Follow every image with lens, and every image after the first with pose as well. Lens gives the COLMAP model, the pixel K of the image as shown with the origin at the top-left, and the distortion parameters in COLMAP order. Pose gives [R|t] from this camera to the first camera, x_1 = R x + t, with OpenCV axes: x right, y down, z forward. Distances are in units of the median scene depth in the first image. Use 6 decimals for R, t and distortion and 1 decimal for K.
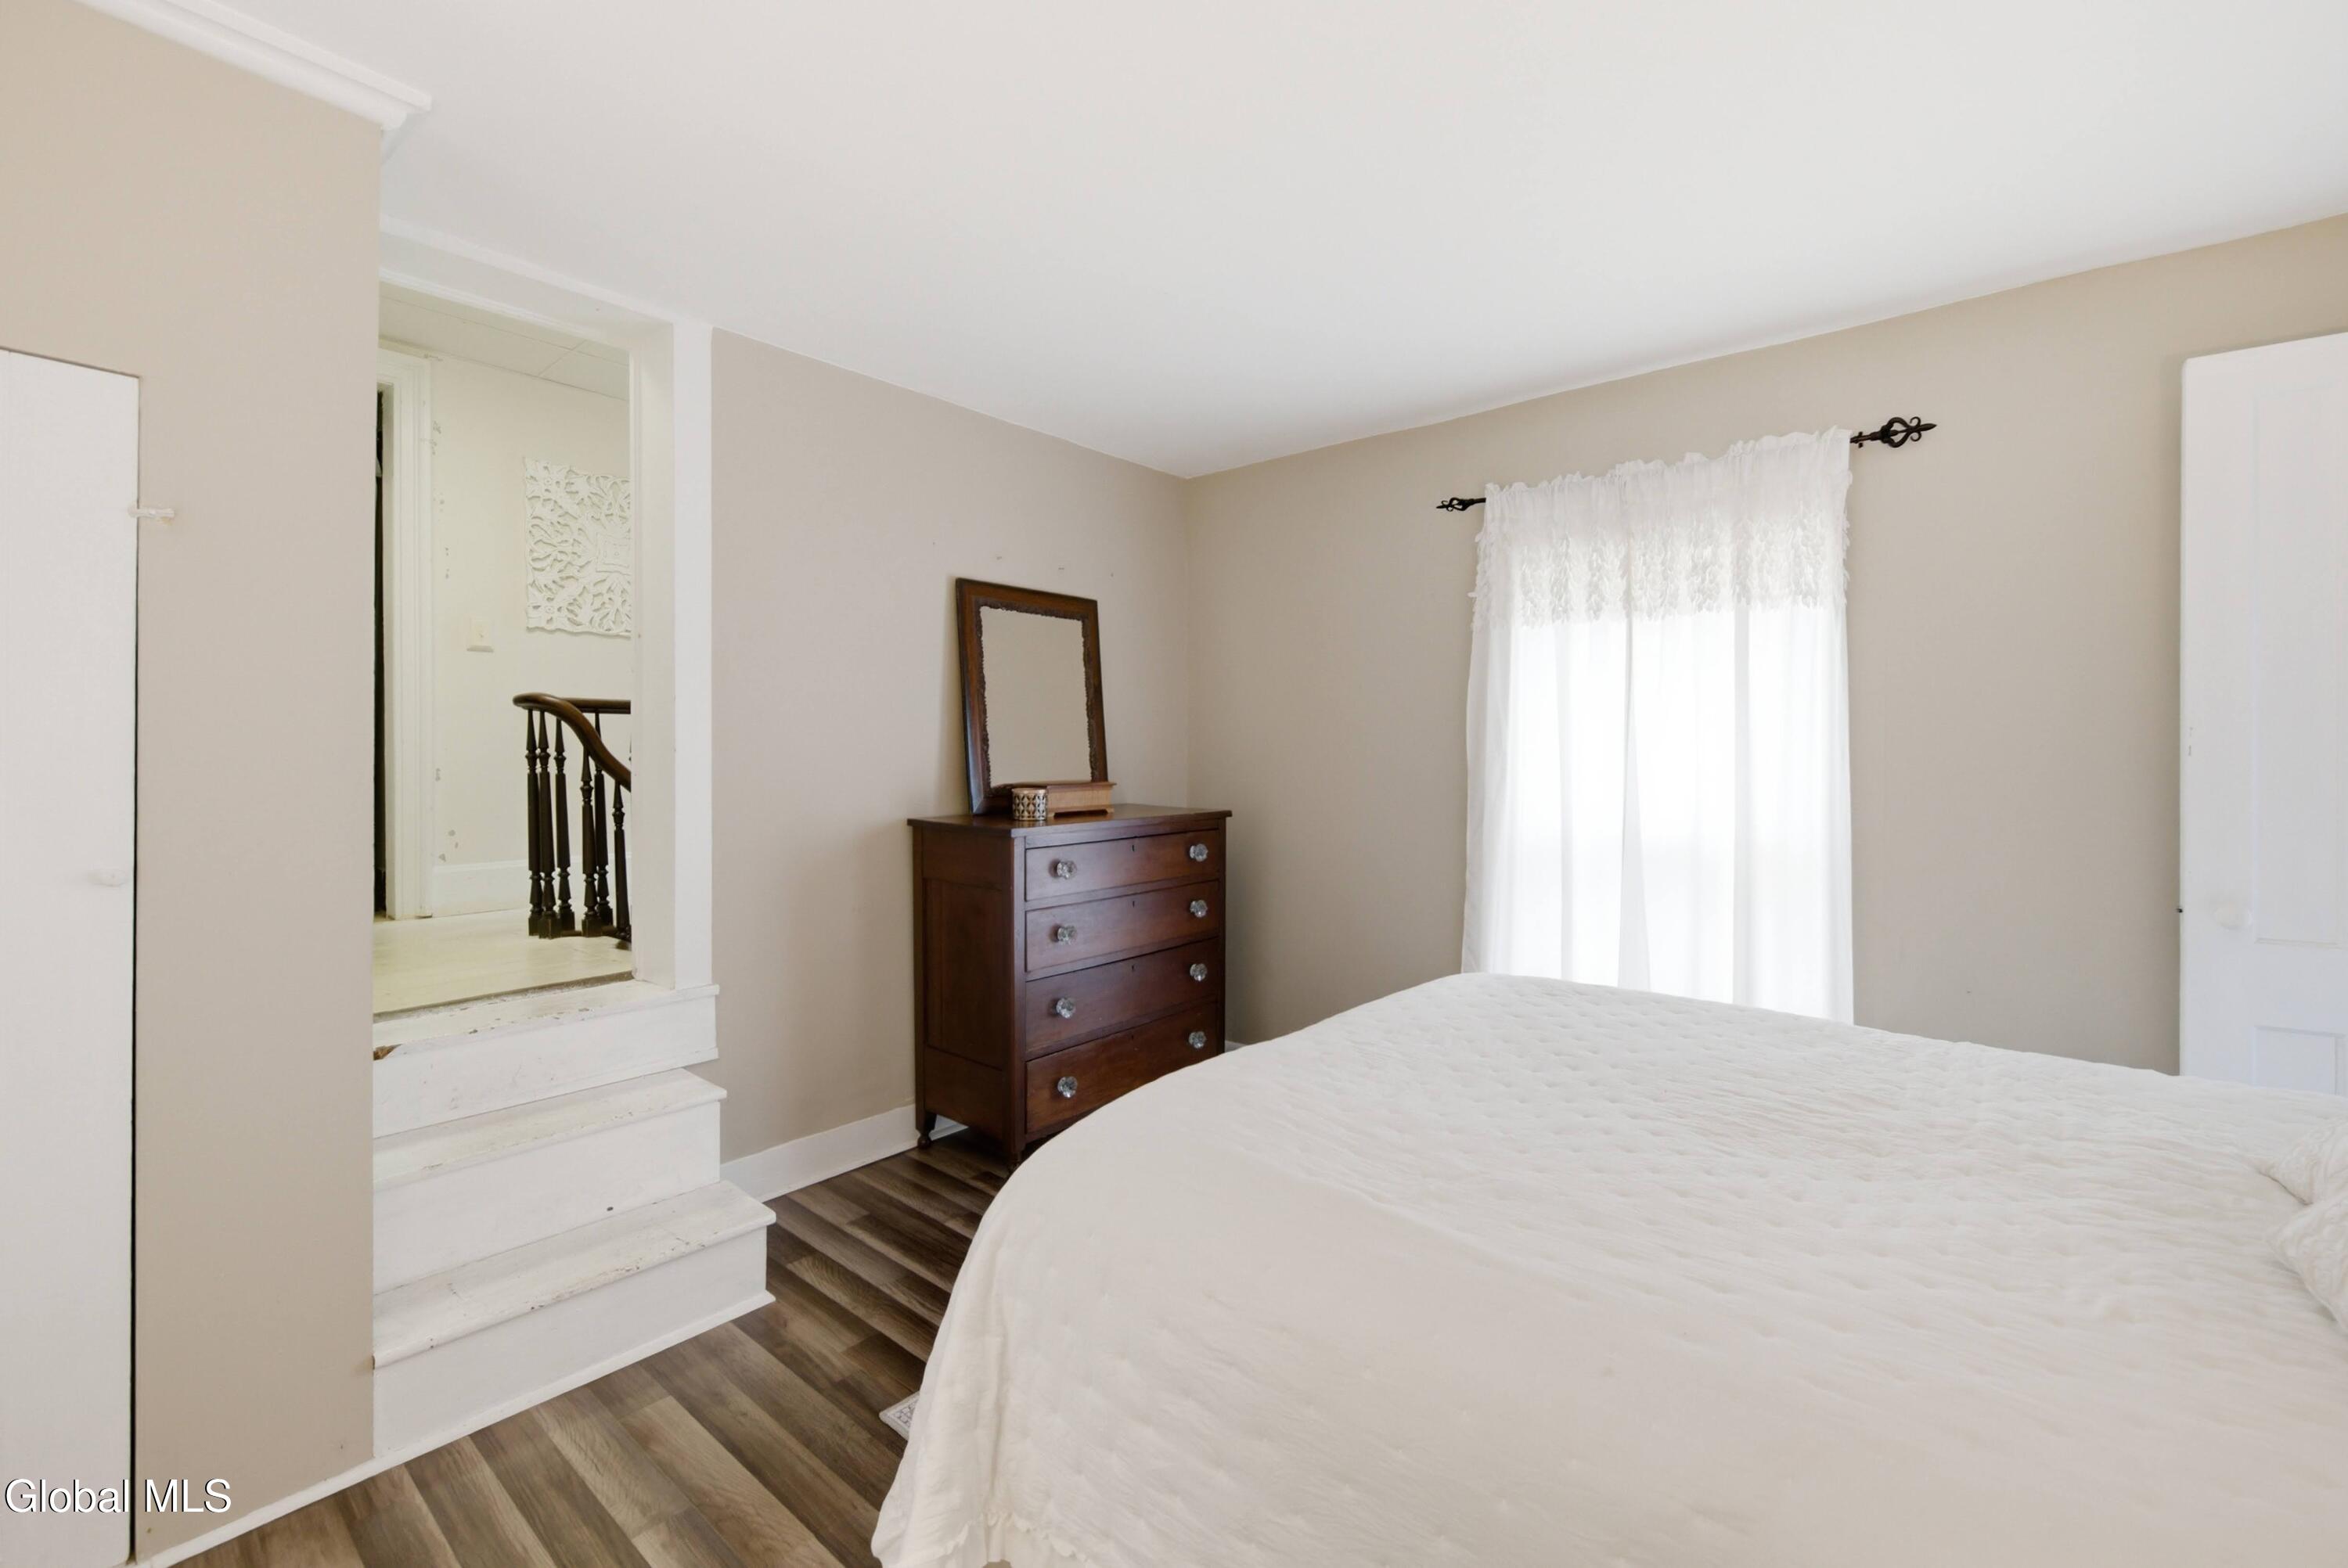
lens RADIAL K [[986.7, 0, 1178.6], [0, 986.7, 770.9], [0, 0, 1]] dist [0.001398, 0.000284]
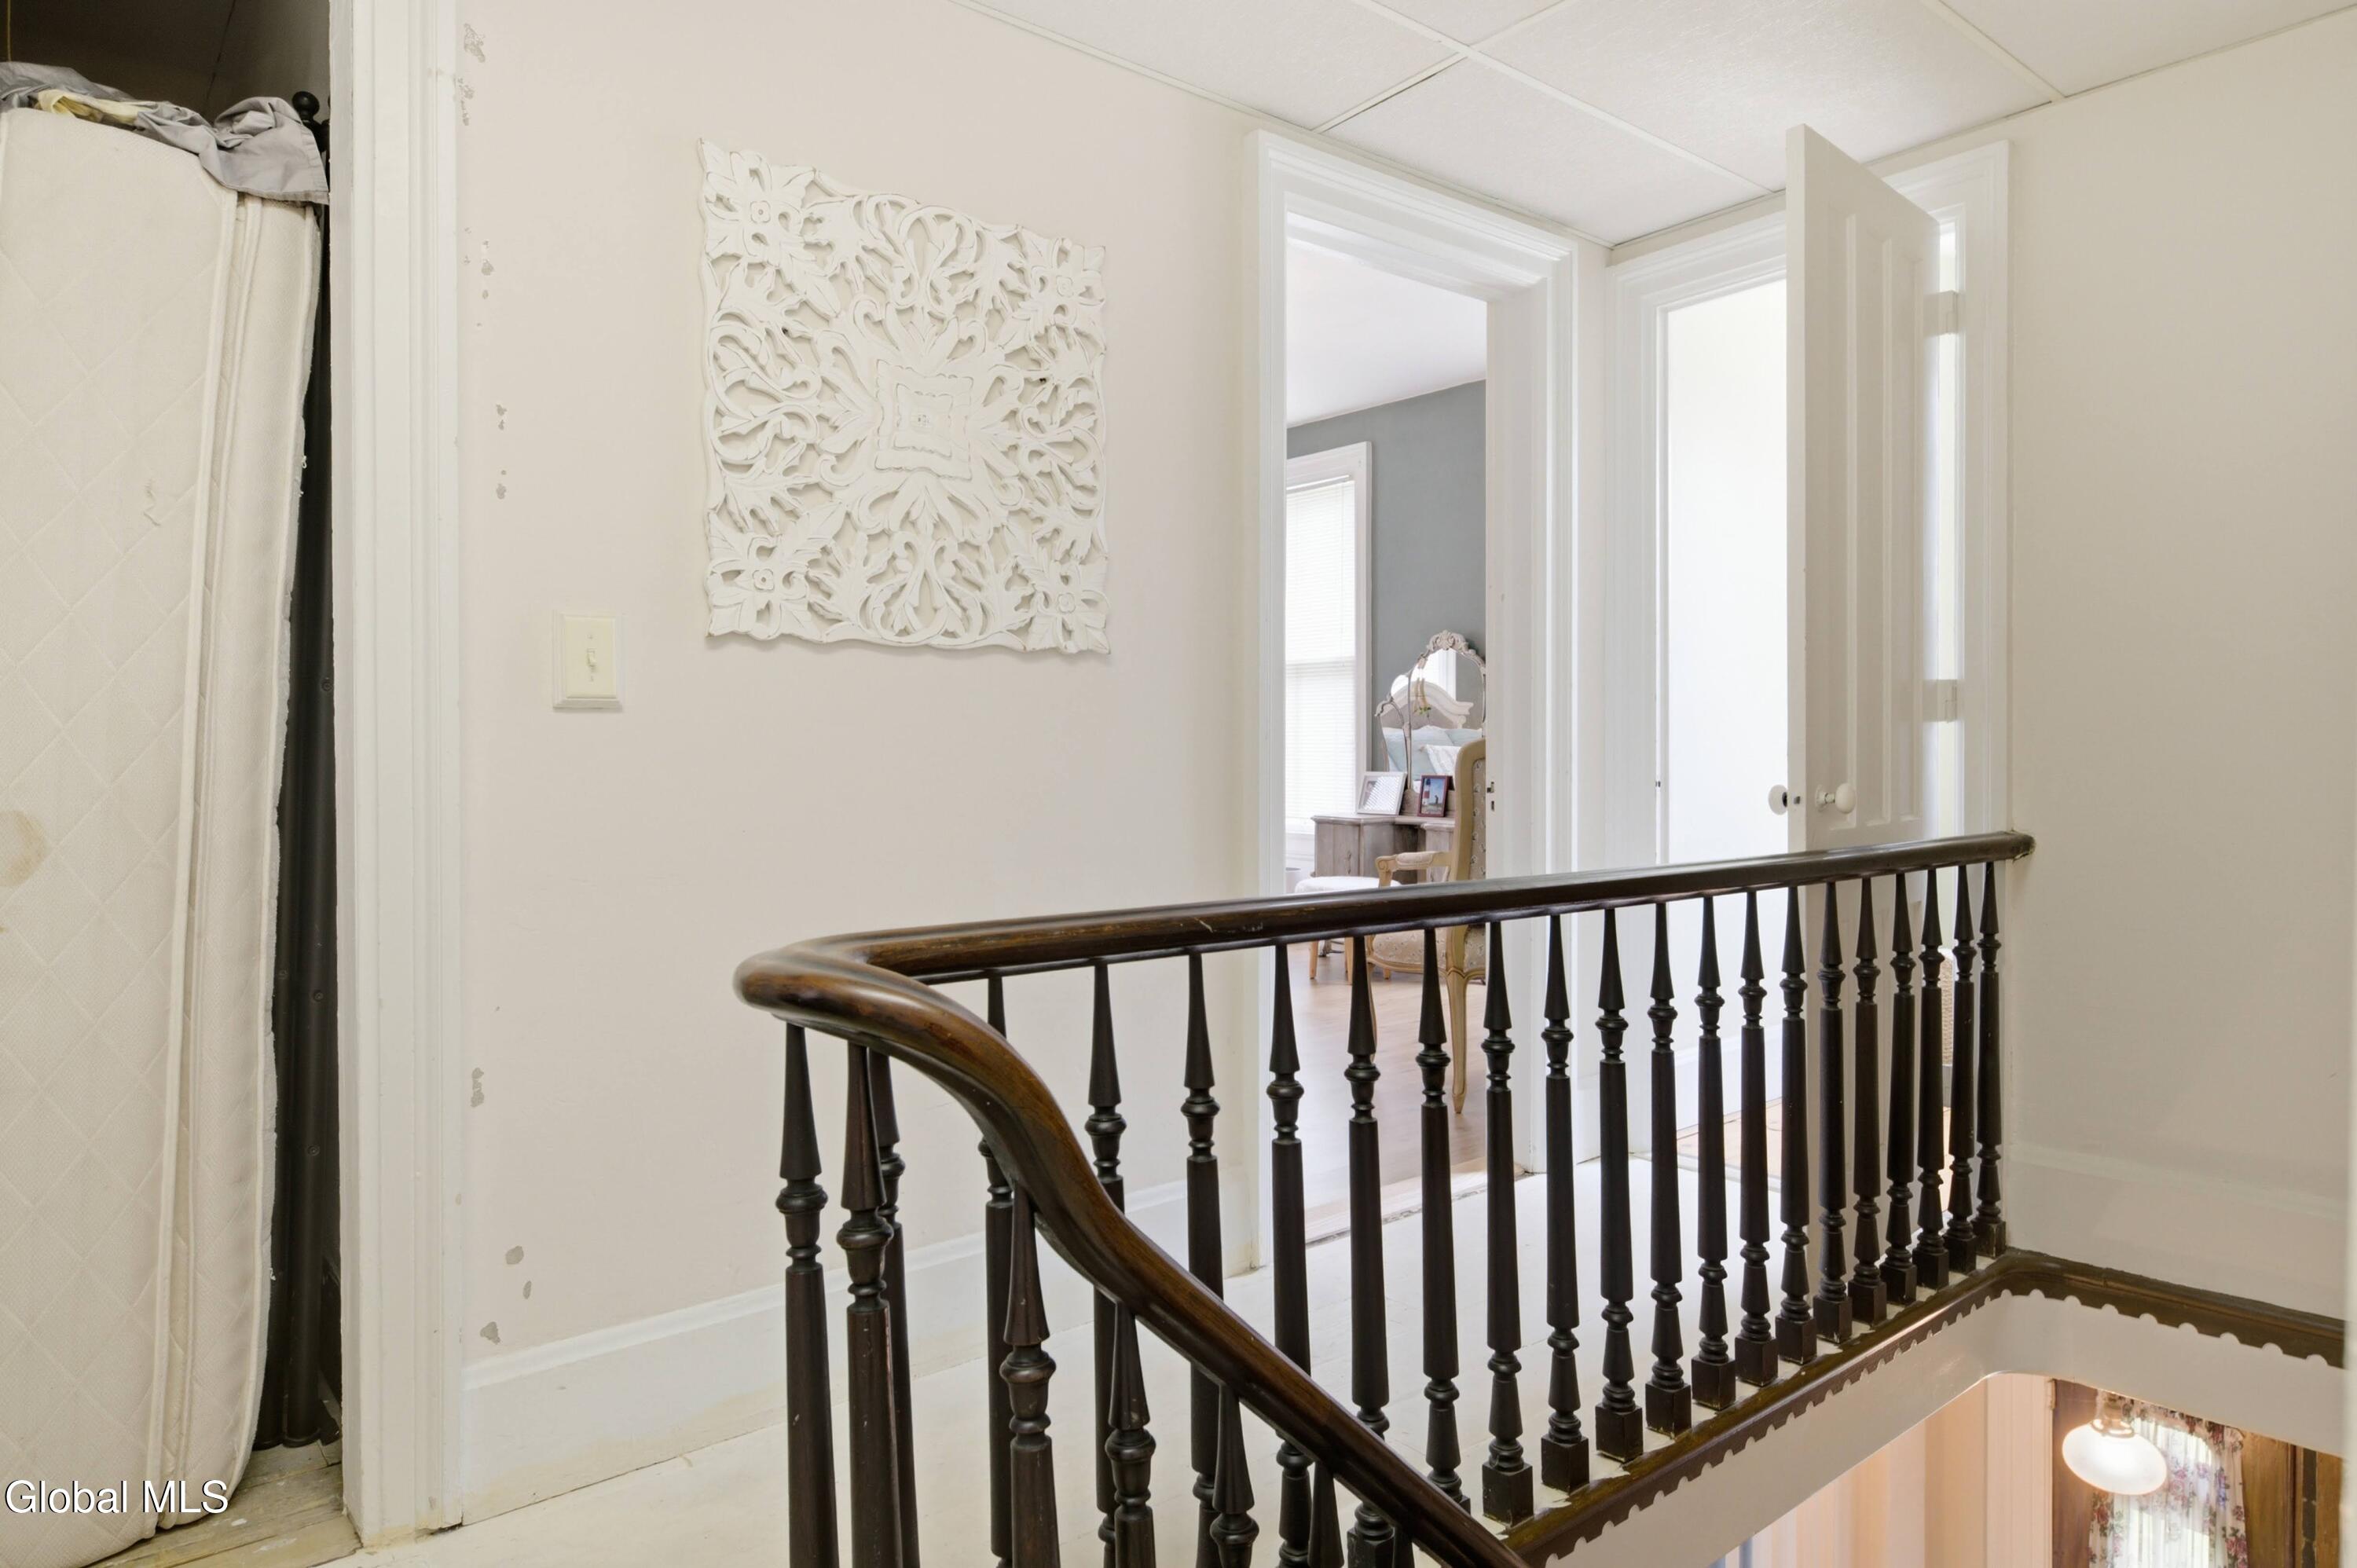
lens RADIAL K [[1391.6, 0, 1178.5], [0, 1391.6, 784.0], [0, 0, 1]] dist [-0.002089, -0.001956]
pose [[0.980374, 0.001077, -0.197145, -0.395588], [-0.000336, 0.999993, 0.003792, -0.093345], [0.197147, -0.003651, 0.980367, 0.545766]]
